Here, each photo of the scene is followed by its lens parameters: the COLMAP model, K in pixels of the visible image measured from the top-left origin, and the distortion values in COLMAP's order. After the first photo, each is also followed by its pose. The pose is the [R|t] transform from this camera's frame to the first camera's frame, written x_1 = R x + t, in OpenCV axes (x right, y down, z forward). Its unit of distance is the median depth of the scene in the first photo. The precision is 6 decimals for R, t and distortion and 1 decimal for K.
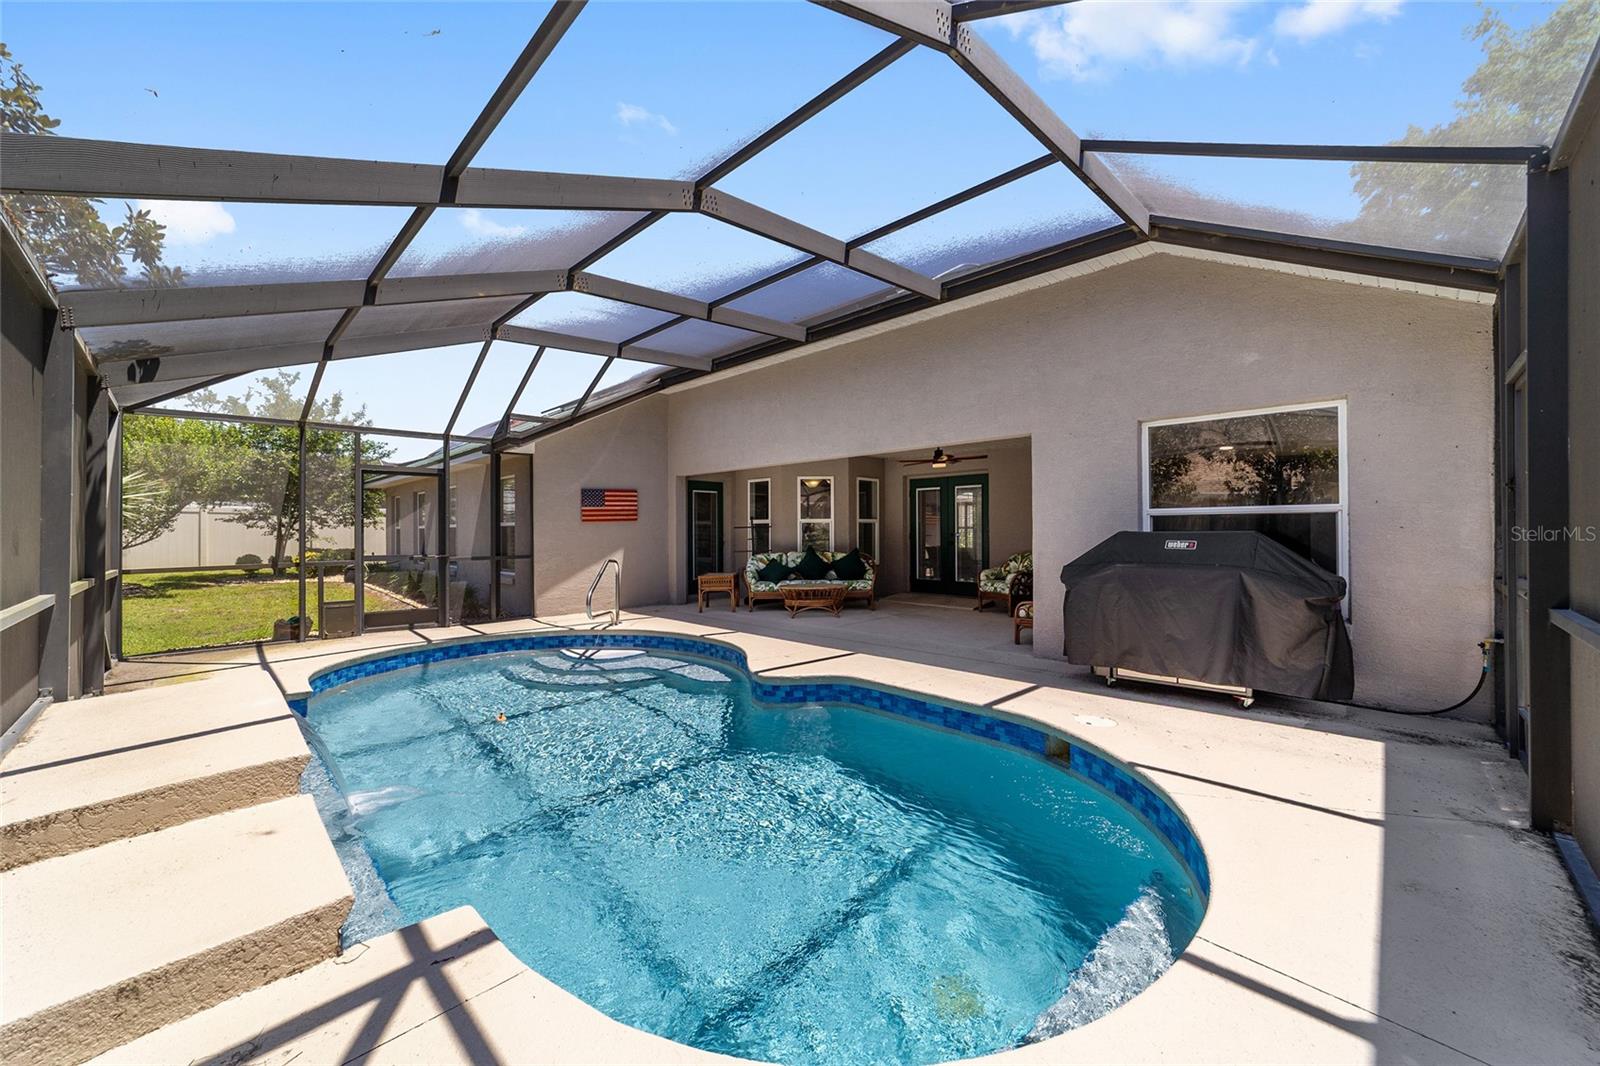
lens RADIAL K [[609.2, 0, 793.0], [0, 609.2, 529.4], [0, 0, 1]] dist [-0.018929, 0.008278]
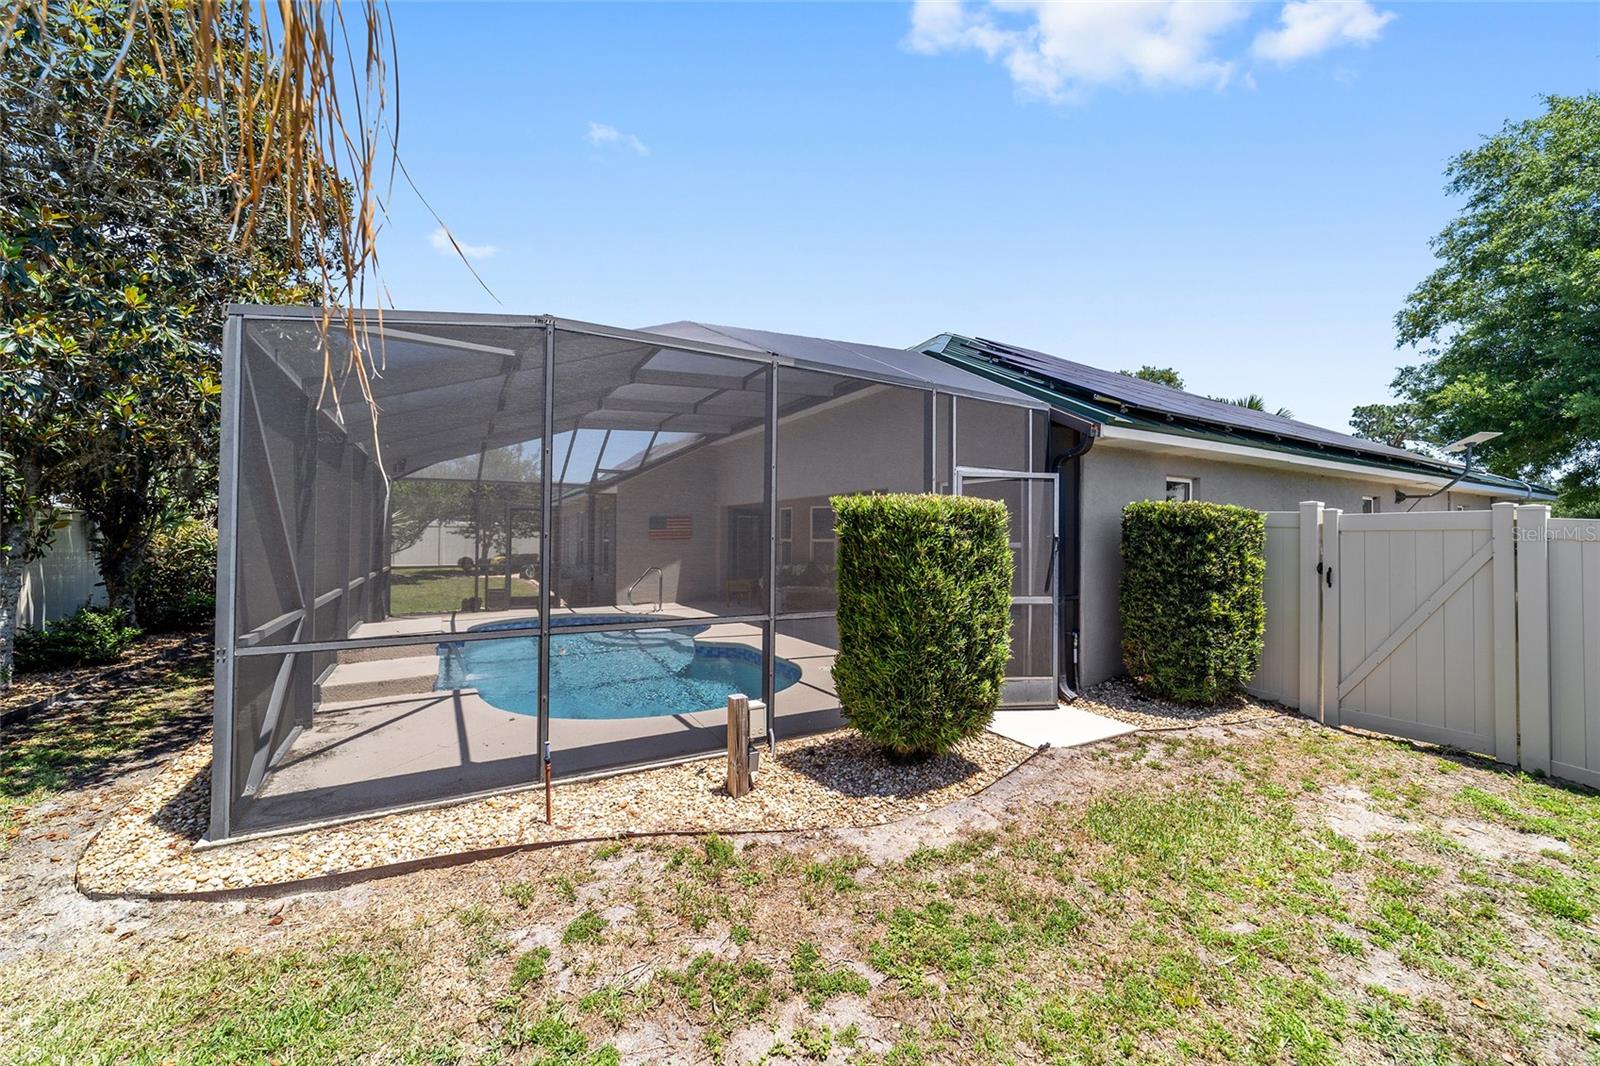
lens RADIAL K [[609.2, 0, 793.0], [0, 609.2, 529.4], [0, 0, 1]] dist [-0.018929, 0.008278]
pose [[0.965486, 0.006127, -0.260383, 0.382557], [-0.009256, 0.999899, -0.010792, -0.027283], [0.260291, 0.012829, 0.965445, -0.321857]]
